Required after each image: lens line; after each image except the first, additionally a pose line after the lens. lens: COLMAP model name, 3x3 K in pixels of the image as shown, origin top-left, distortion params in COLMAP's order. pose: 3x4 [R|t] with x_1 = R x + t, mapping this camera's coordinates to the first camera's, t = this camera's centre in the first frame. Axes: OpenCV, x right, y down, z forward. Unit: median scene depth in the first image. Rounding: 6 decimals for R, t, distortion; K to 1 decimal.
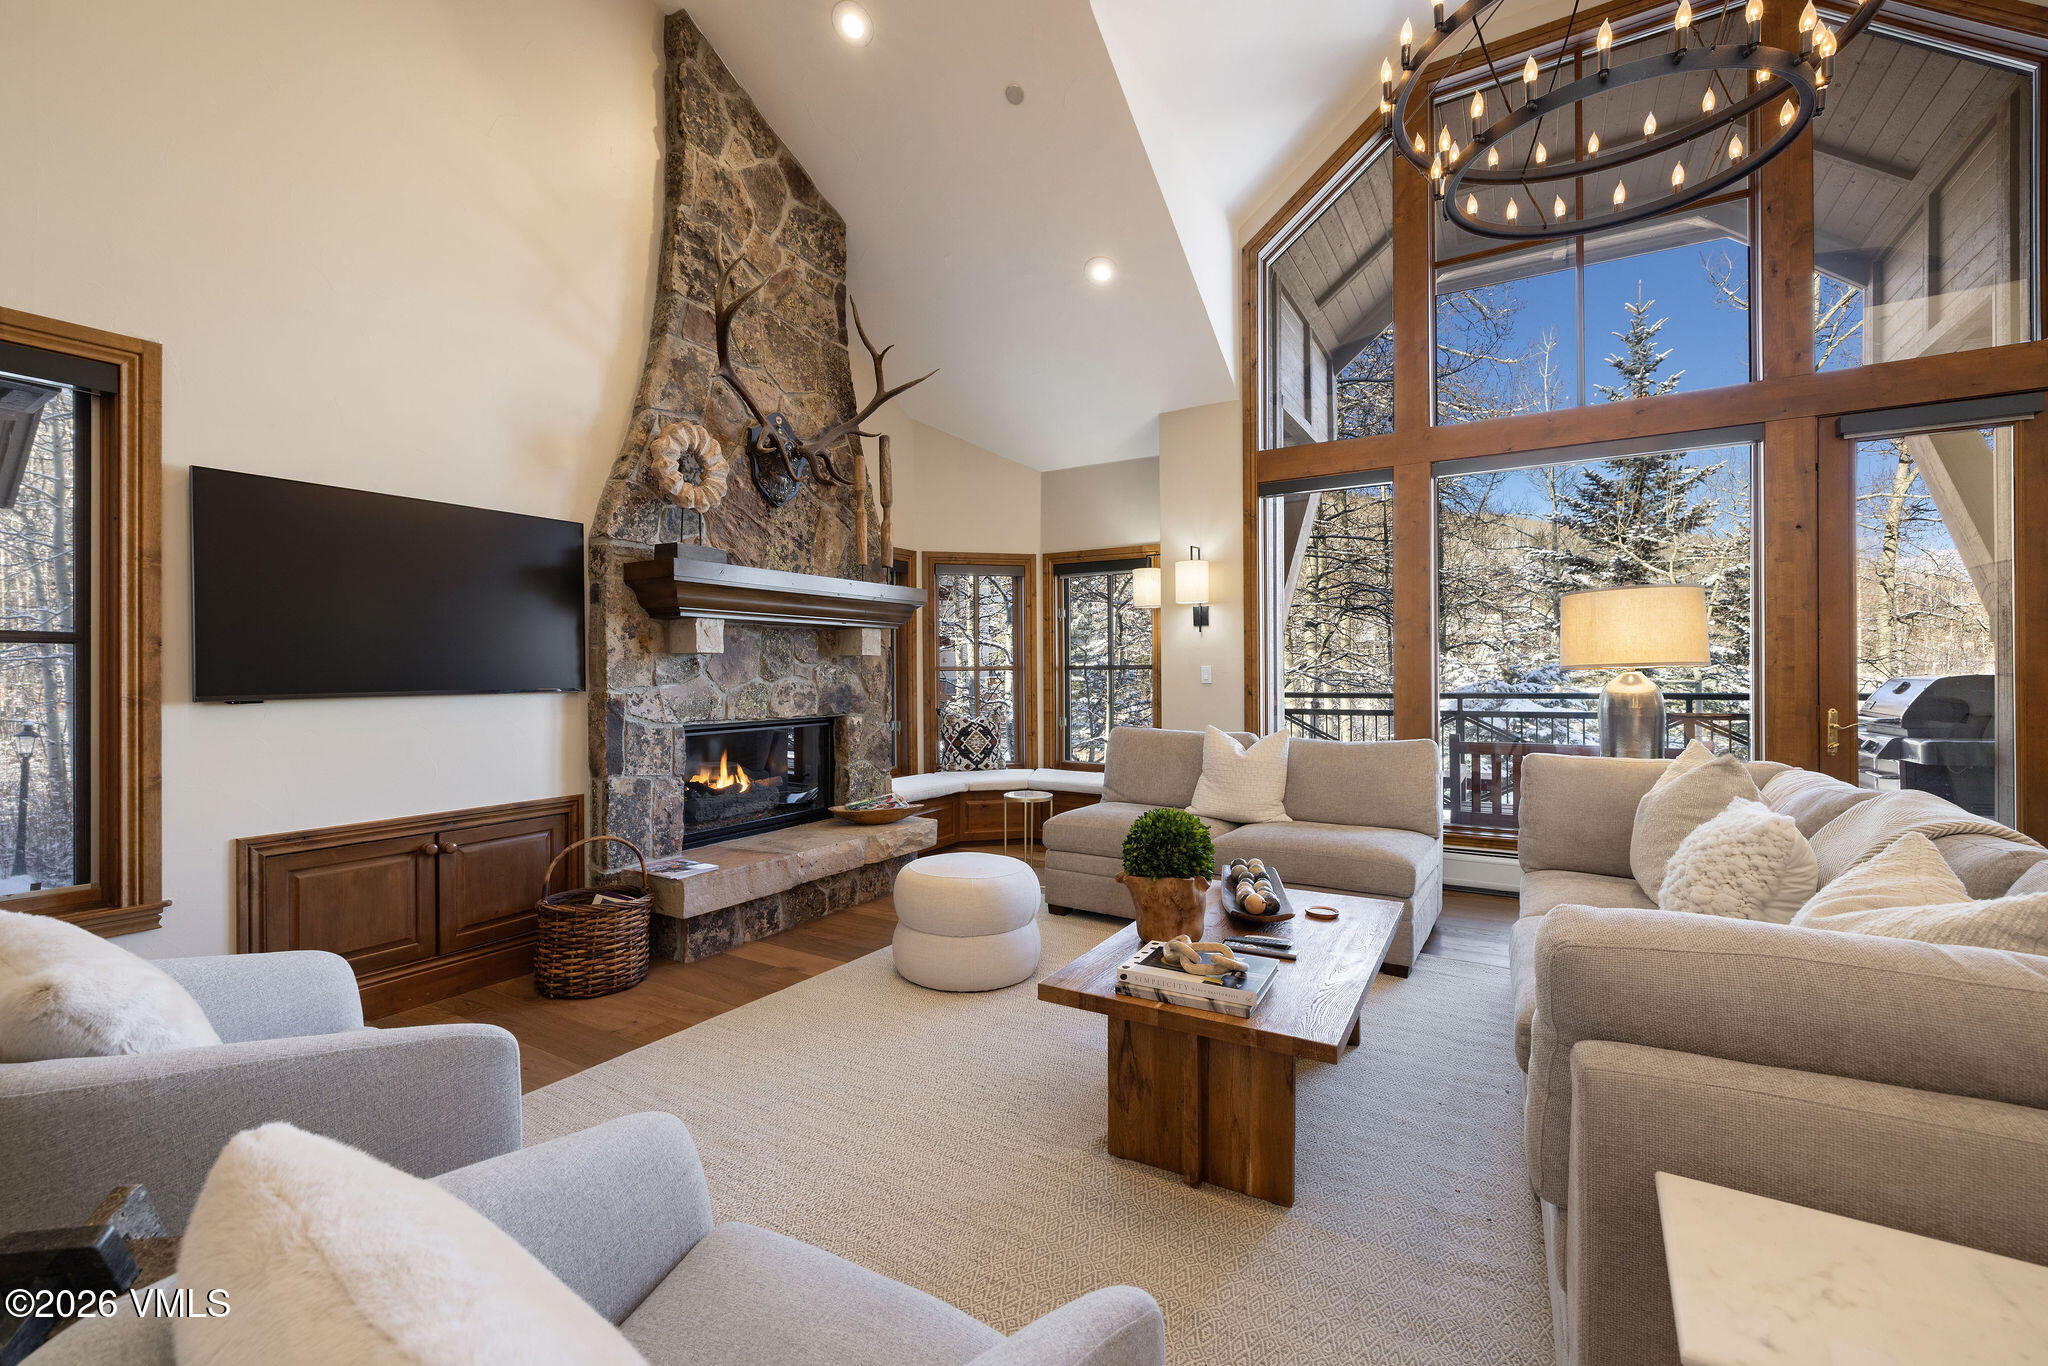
lens RADIAL K [[876.2, 0, 1026.2], [0, 876.2, 674.1], [0, 0, 1]] dist [0.000165, 0.000094]
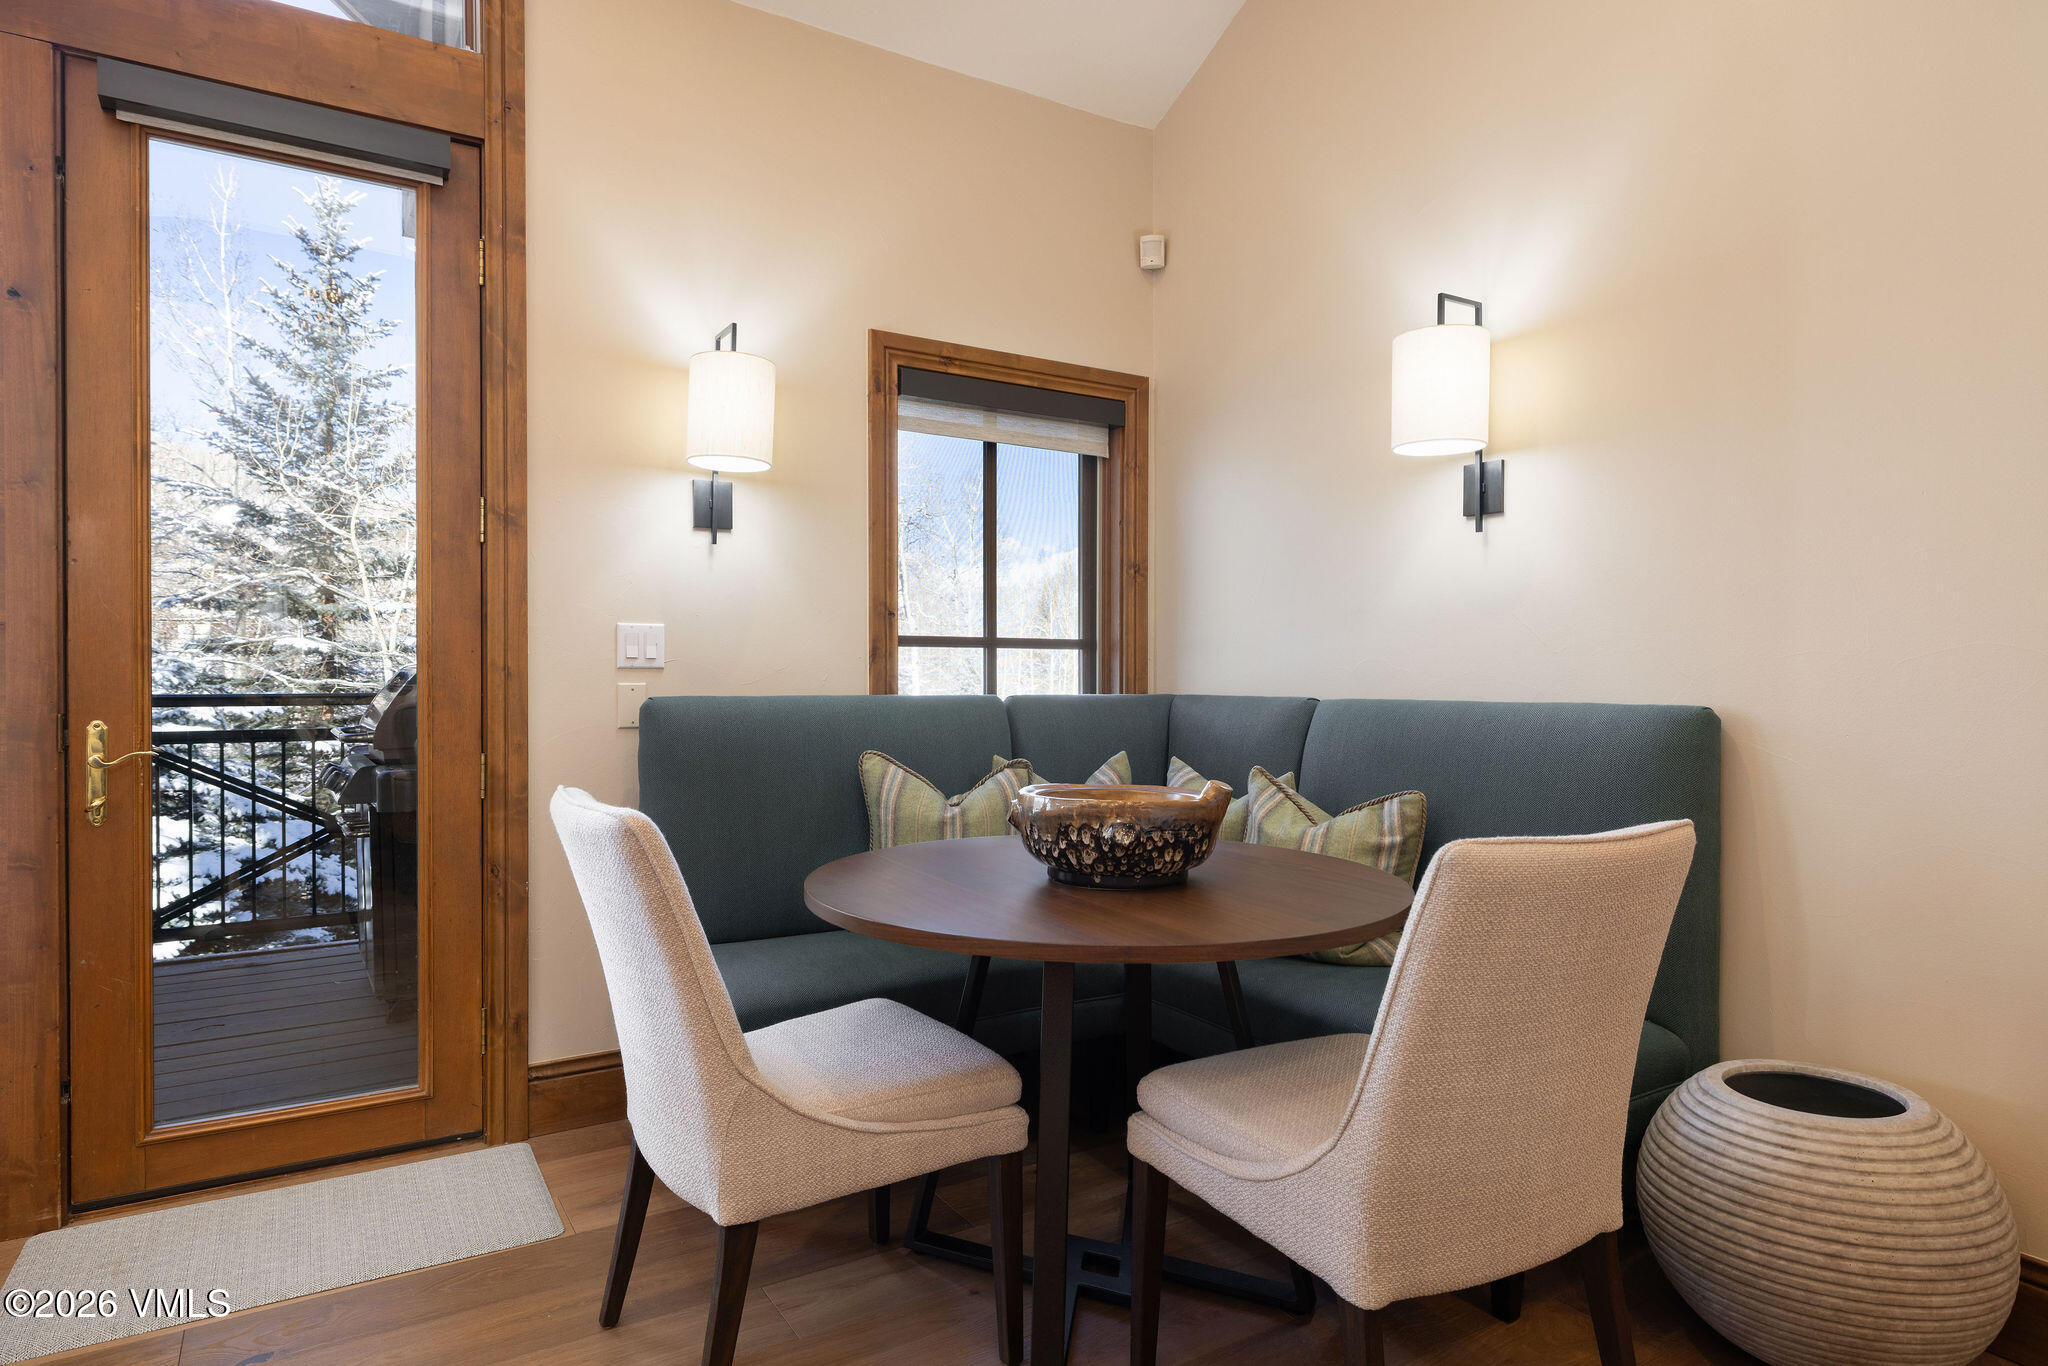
lens RADIAL K [[1153.0, 0, 997.3], [0, 1153.0, 694.1], [0, 0, 1]] dist [0.002531, 0.000377]
pose [[0.474909, -0.003741, 0.880027, 0.129775], [-0.007743, 0.999934, 0.008429, 0.003603], [-0.880001, -0.010817, 0.474849, 0.066264]]
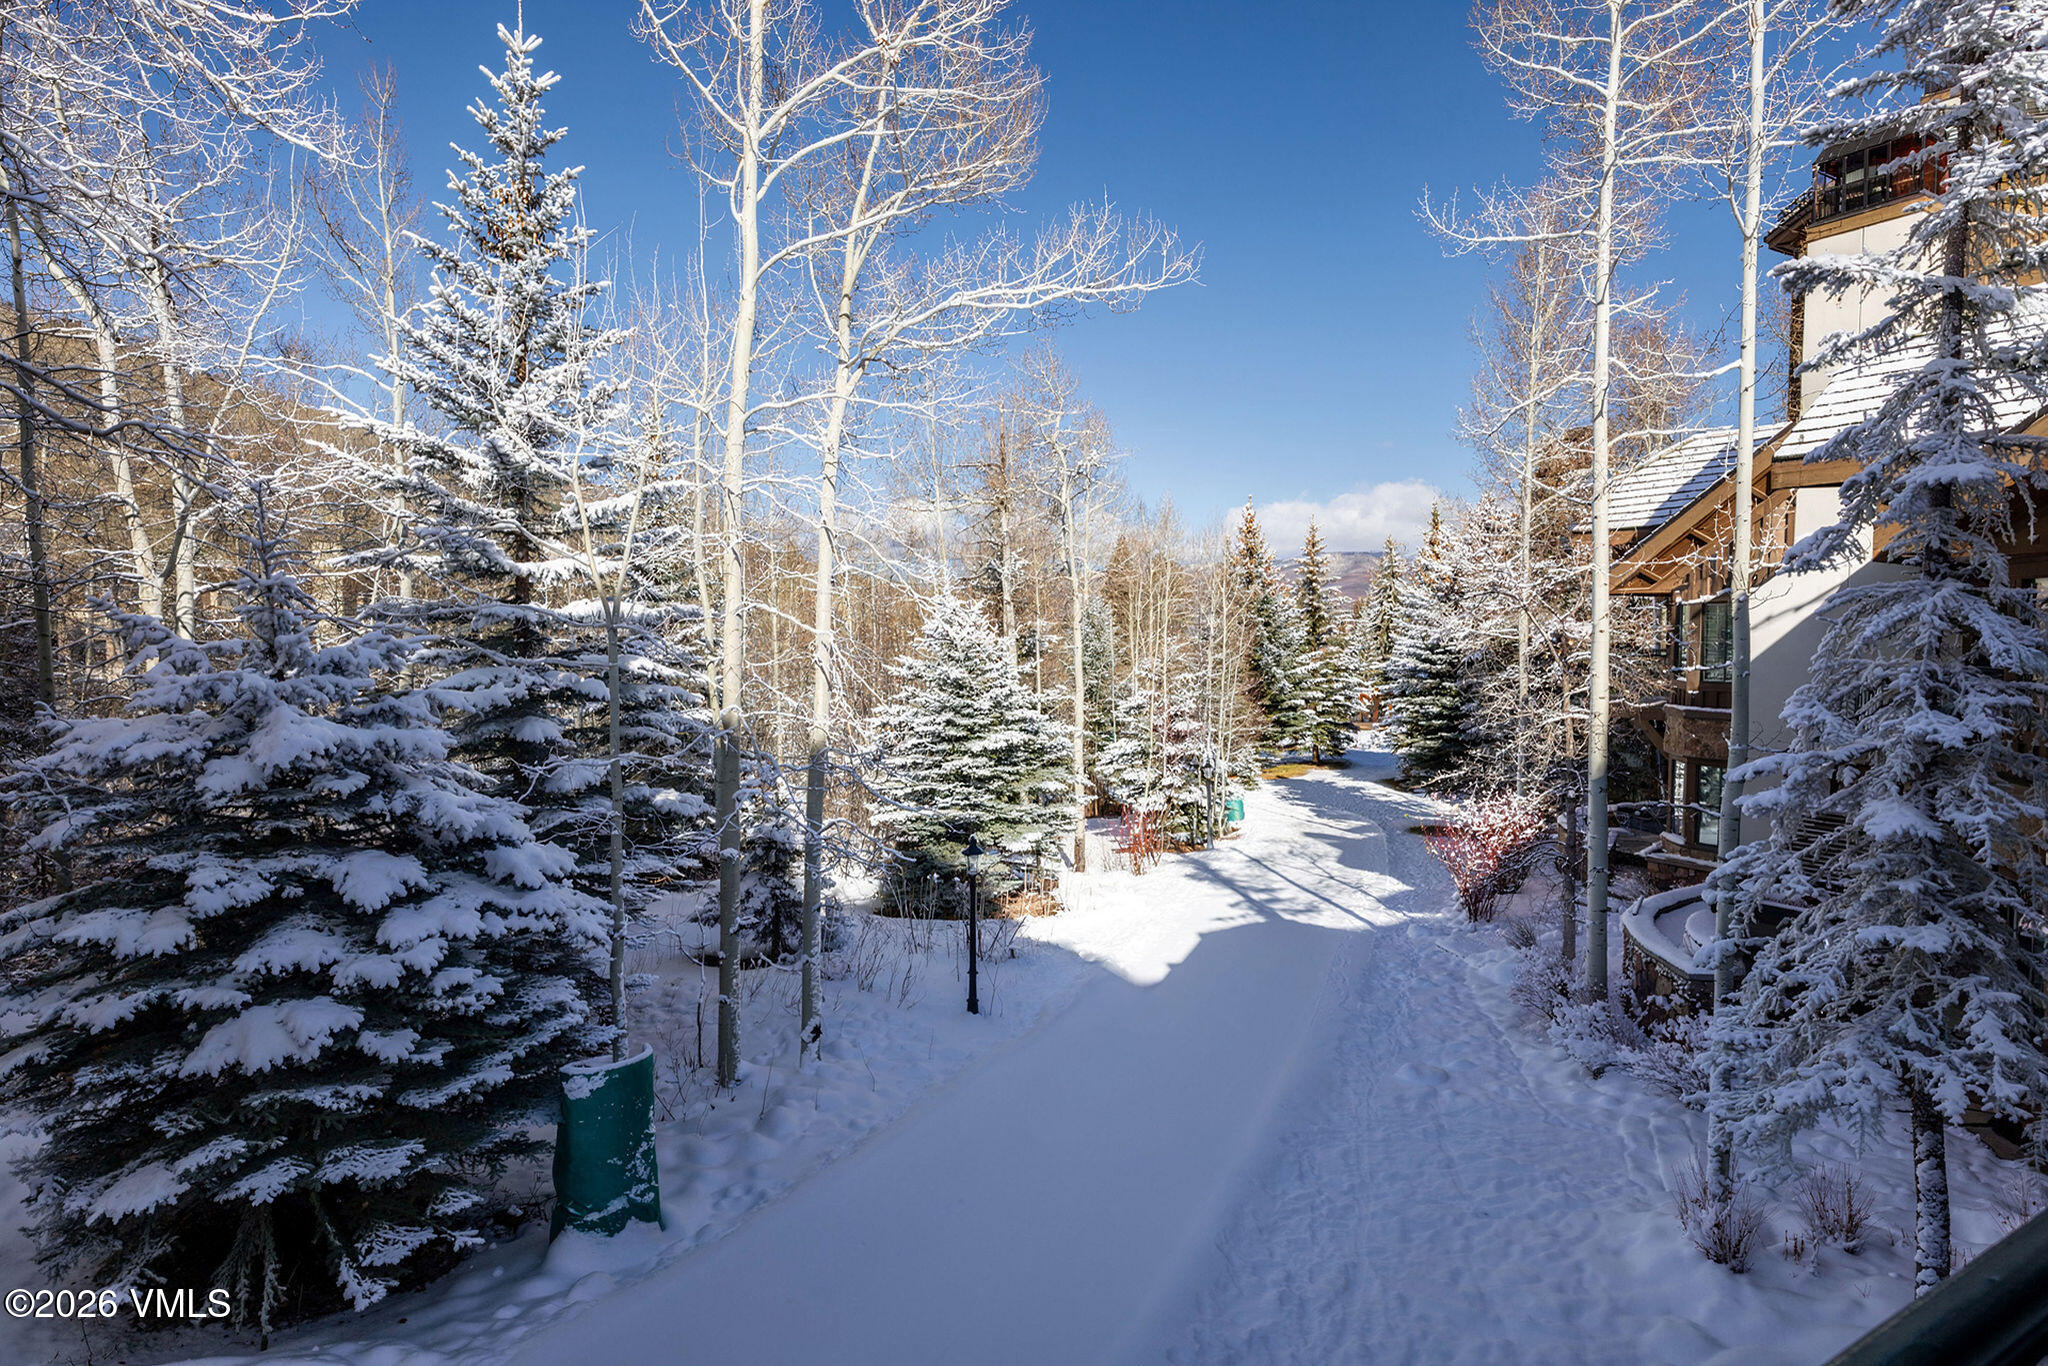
lens RADIAL K [[1097.5, 0, 1007.3], [0, 1097.5, 673.9], [0, 0, 1]] dist [-0.002439, -0.000245]
pose [[0.508385, -0.027342, 0.860696, 0.215724], [-0.012867, 0.999143, 0.039340, -0.015415], [-0.861034, -0.031074, 0.507598, 0.326426]]
